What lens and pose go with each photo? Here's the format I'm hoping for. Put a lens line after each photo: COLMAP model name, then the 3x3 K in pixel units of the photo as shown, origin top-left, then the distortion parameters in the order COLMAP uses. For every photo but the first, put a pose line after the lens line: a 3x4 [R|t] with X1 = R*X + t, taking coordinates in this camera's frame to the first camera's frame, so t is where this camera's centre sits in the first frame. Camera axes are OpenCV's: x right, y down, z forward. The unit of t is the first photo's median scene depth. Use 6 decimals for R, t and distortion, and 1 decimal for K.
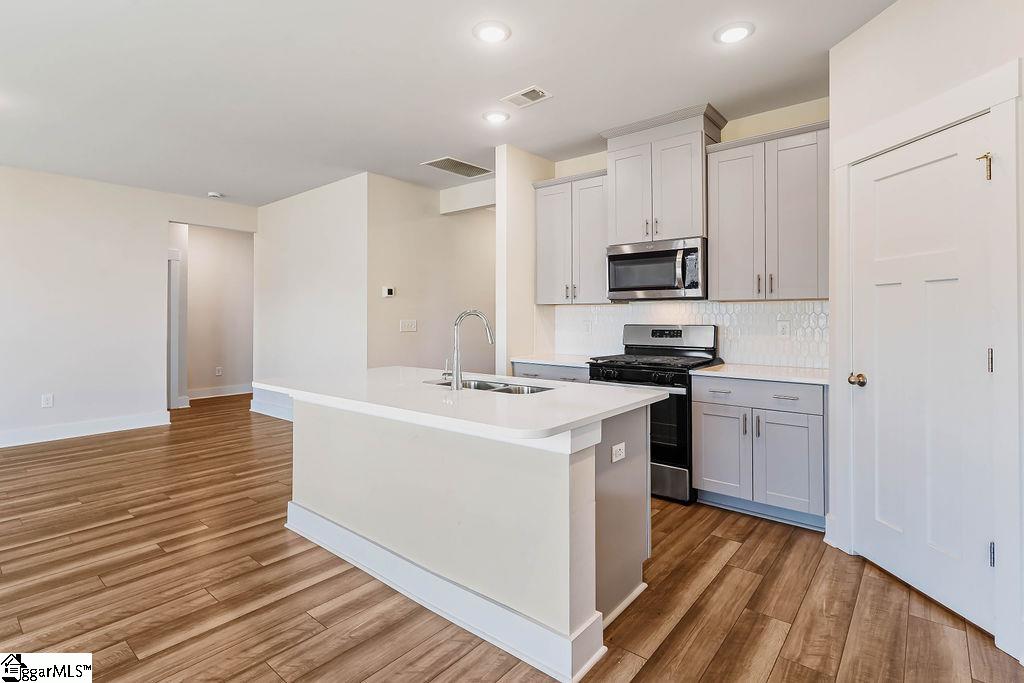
lens RADIAL K [[496.5, 0, 508.4], [0, 496.5, 311.3], [0, 0, 1]] dist [0.000070, 0.000463]
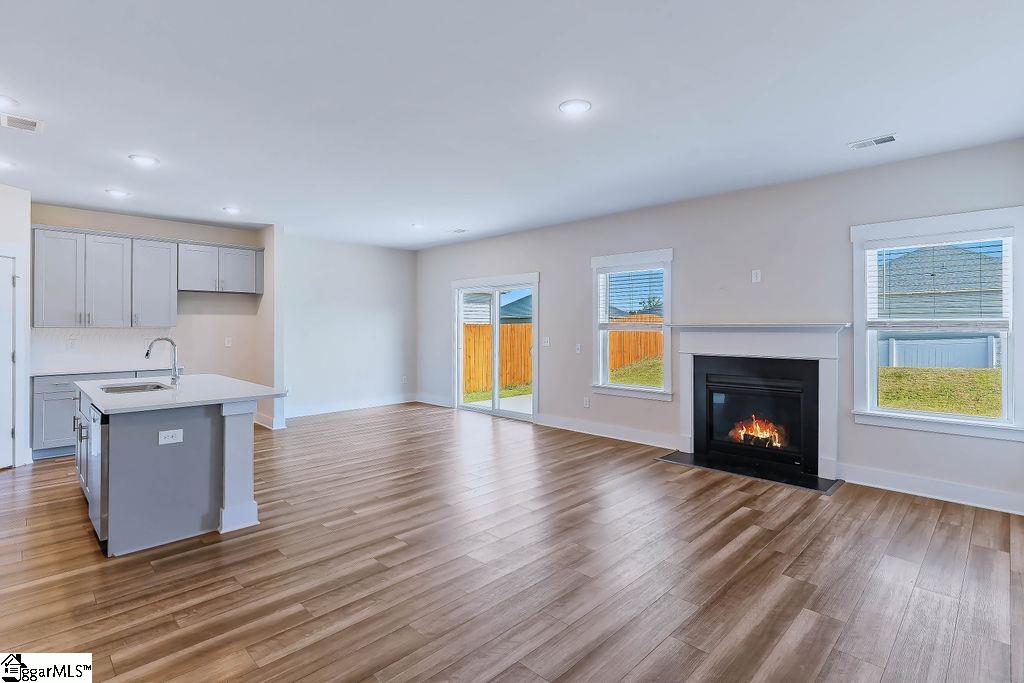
lens RADIAL K [[492.9, 0, 514.9], [0, 492.9, 323.7], [0, 0, 1]] dist [0.001656, -0.000035]
pose [[-0.996576, 0.001972, 0.082661, -1.234366], [0.000676, 0.999876, -0.015701, -0.019138], [-0.082682, -0.015592, -0.996454, 2.278417]]
